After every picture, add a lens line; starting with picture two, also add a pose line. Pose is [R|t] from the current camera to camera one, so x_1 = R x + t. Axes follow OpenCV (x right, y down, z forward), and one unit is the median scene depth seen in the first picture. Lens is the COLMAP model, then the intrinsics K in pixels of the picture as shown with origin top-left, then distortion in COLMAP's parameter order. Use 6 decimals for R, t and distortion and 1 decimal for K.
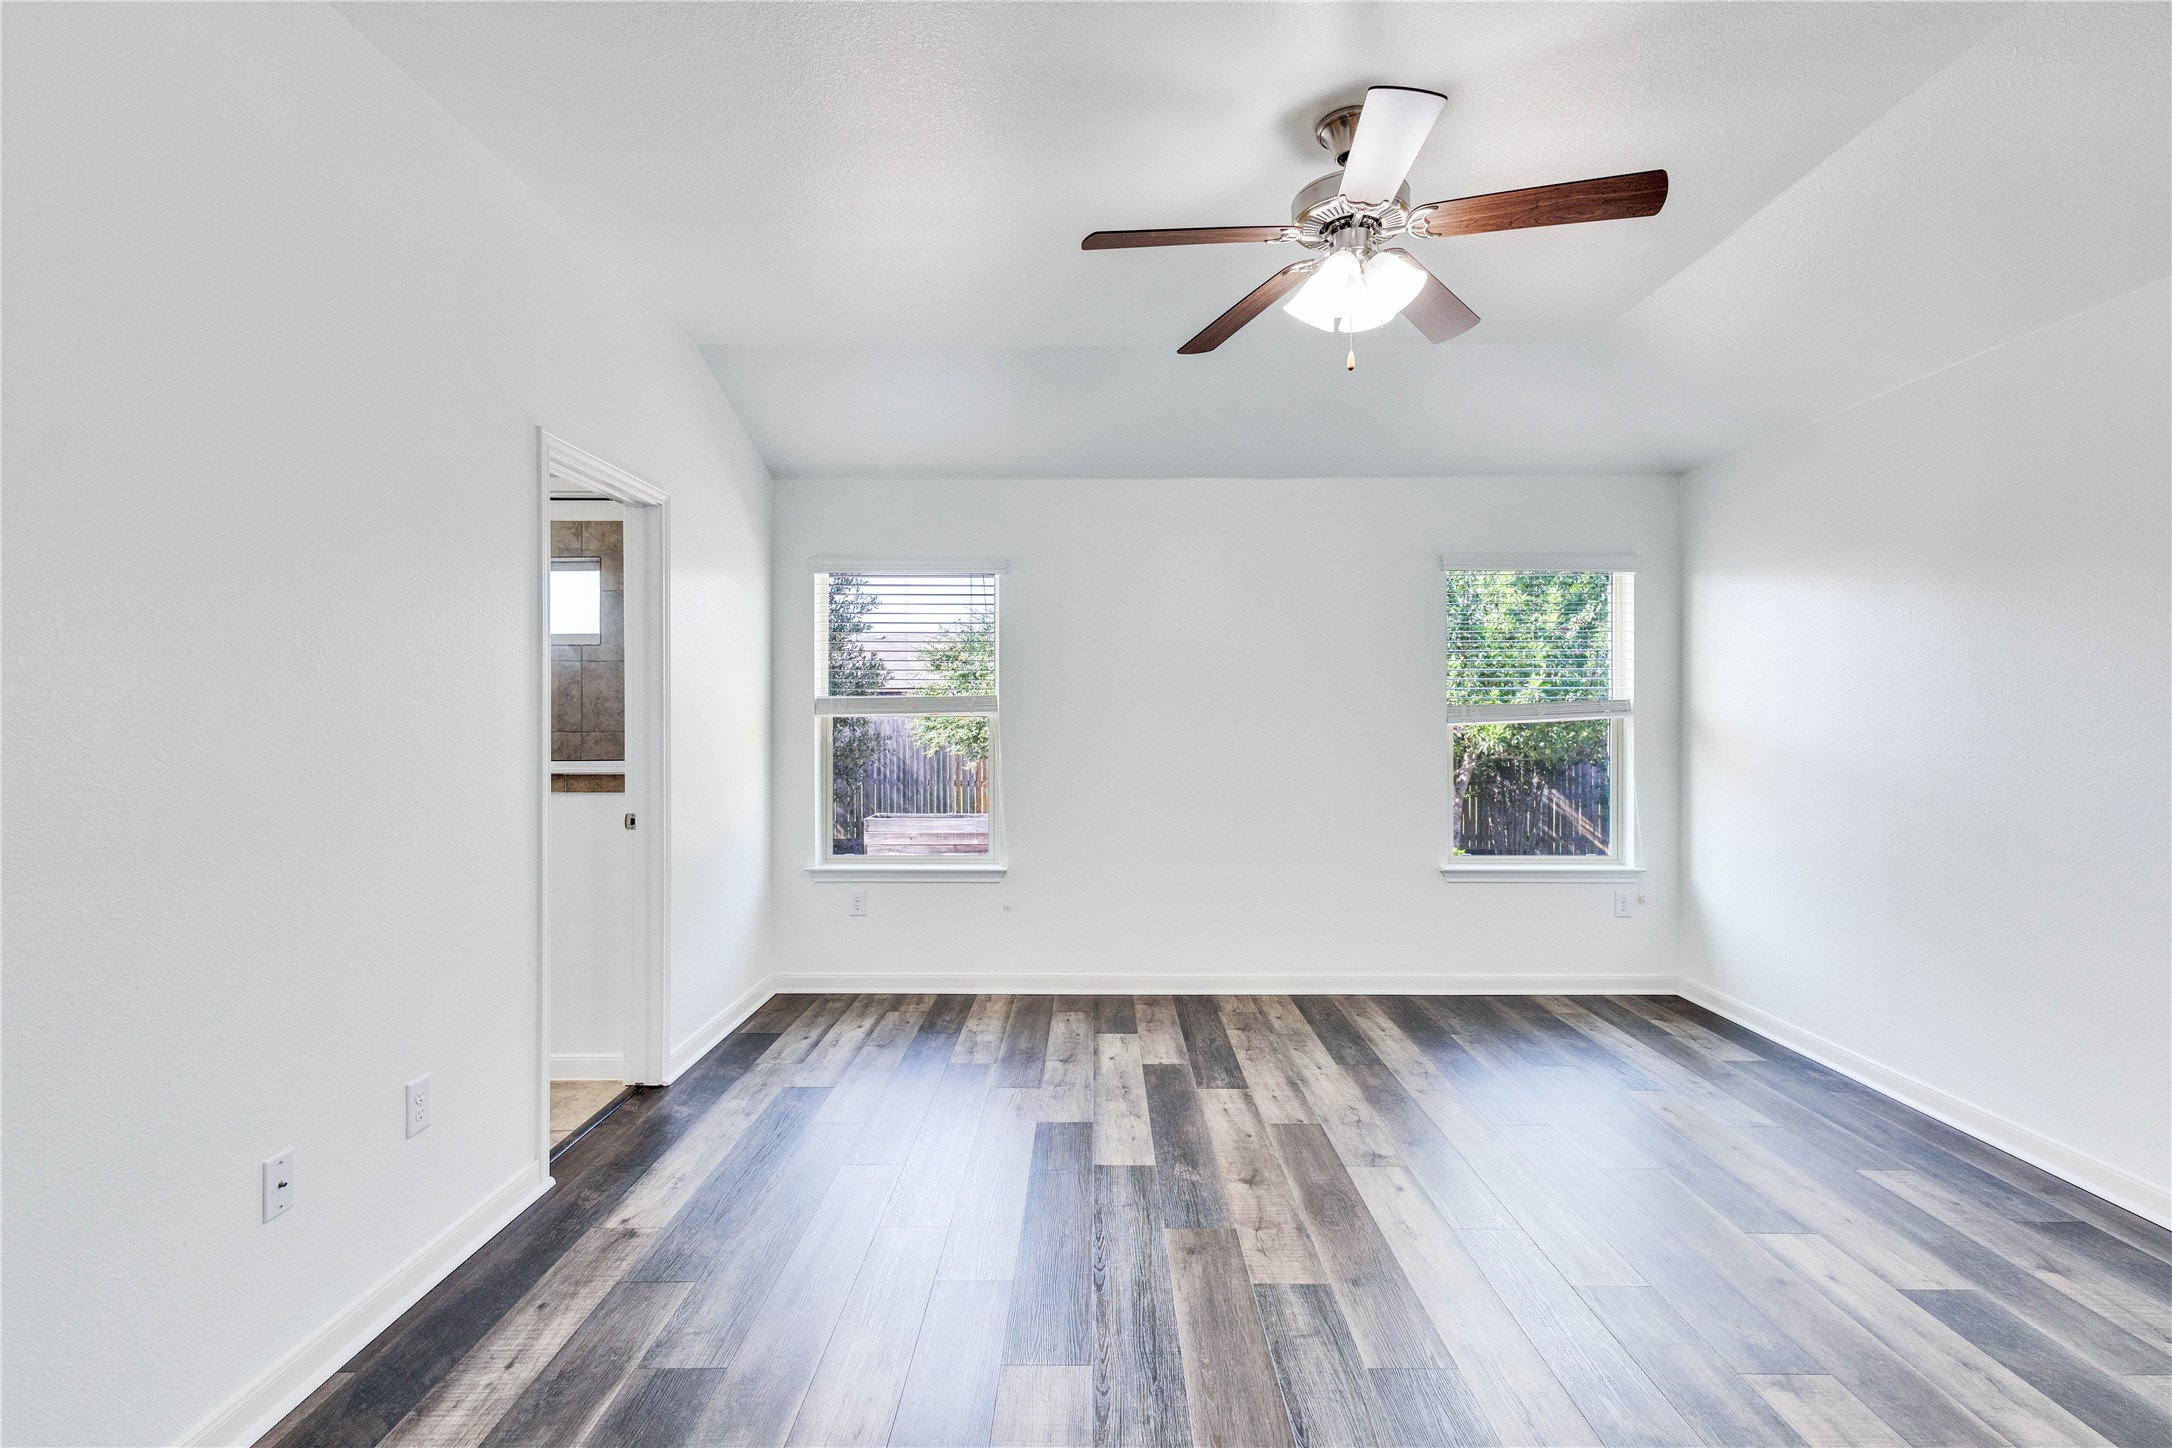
lens RADIAL K [[1009.1, 0, 1082.2], [0, 1009.1, 692.6], [0, 0, 1]] dist [0.004604, -0.000865]
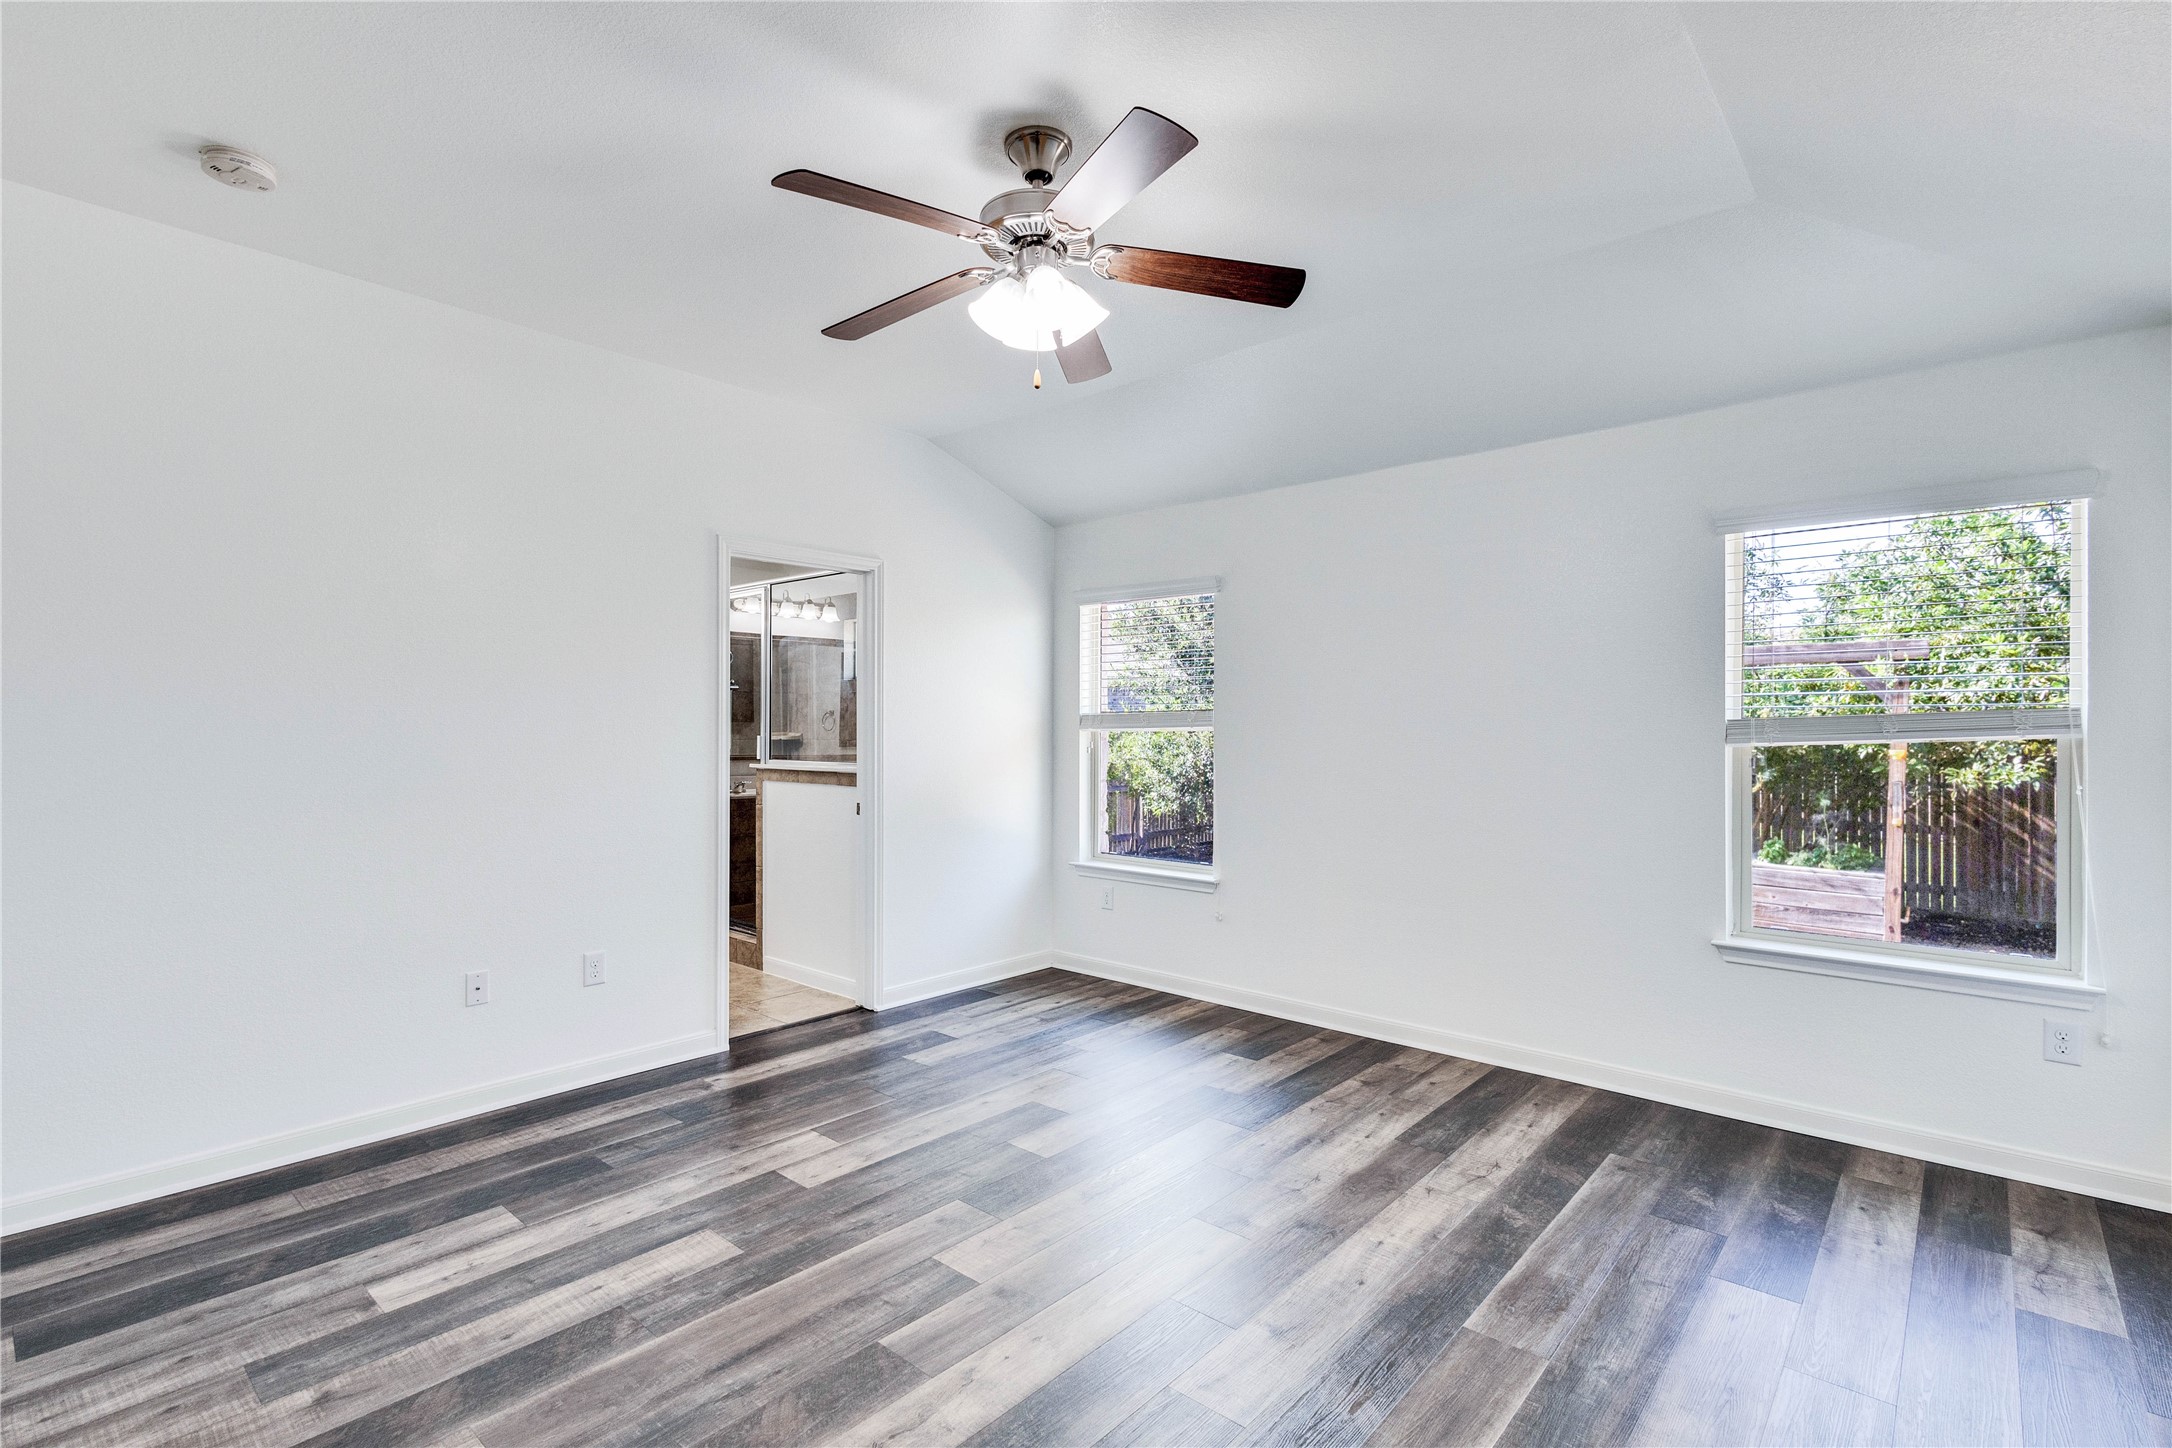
lens RADIAL K [[998.3, 0, 1087.8], [0, 998.3, 723.3], [0, 0, 1]] dist [0.018612, -0.007881]
pose [[0.753732, -0.003098, -0.657175, 0.579180], [0.010608, 0.999916, 0.007453, 0.007637], [0.657096, -0.012589, 0.753702, 0.184940]]
